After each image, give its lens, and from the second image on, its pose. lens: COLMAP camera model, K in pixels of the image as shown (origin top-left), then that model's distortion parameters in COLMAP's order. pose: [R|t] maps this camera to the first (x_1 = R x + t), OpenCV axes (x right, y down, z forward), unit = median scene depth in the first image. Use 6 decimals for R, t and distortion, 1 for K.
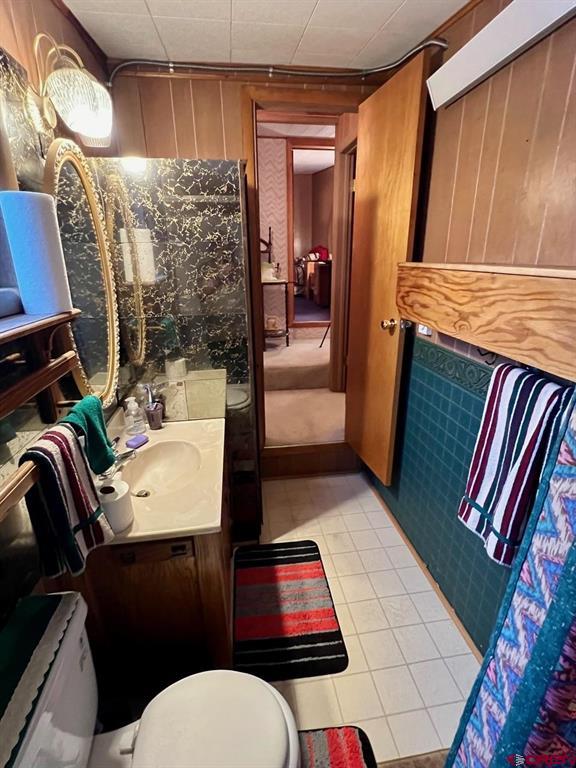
lens RADIAL K [[373.8, 0, 291.7], [0, 373.8, 381.5], [0, 0, 1]] dist [-0.001752, -0.000721]
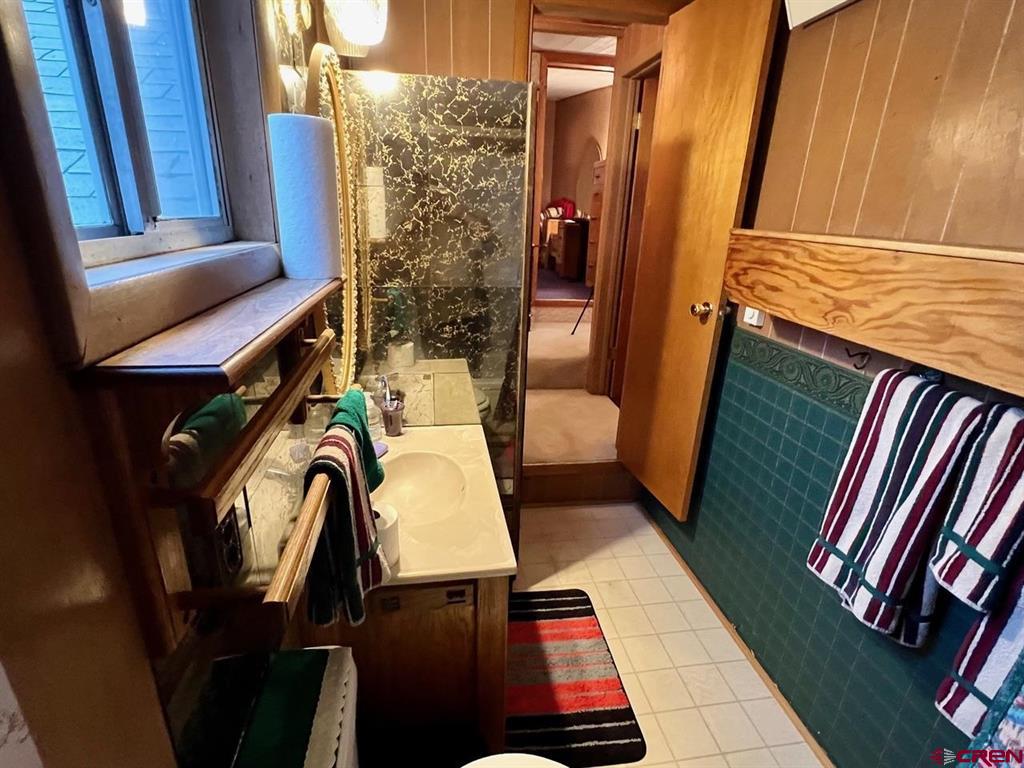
lens RADIAL K [[499.1, 0, 512.0], [0, 499.1, 384.0], [0, 0, 1]] dist [-0.000561, 0.000173]
pose [[0.999067, 0.040098, 0.016024, -0.162304], [-0.040309, 0.999102, 0.013074, 0.000642], [-0.015485, -0.013707, 0.999786, -0.009765]]
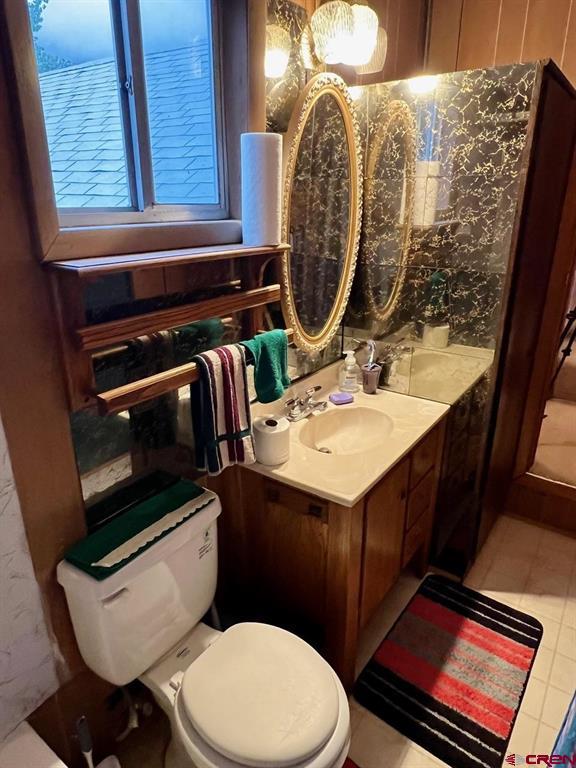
lens RADIAL K [[493.4, 0, 286.7], [0, 493.4, 379.0], [0, 0, 1]] dist [-0.001820, -0.000722]
pose [[0.719279, 0.251014, -0.647788, 0.266861], [-0.230687, 0.965833, 0.118108, 0.002822], [0.655302, 0.064484, 0.752610, 0.000517]]
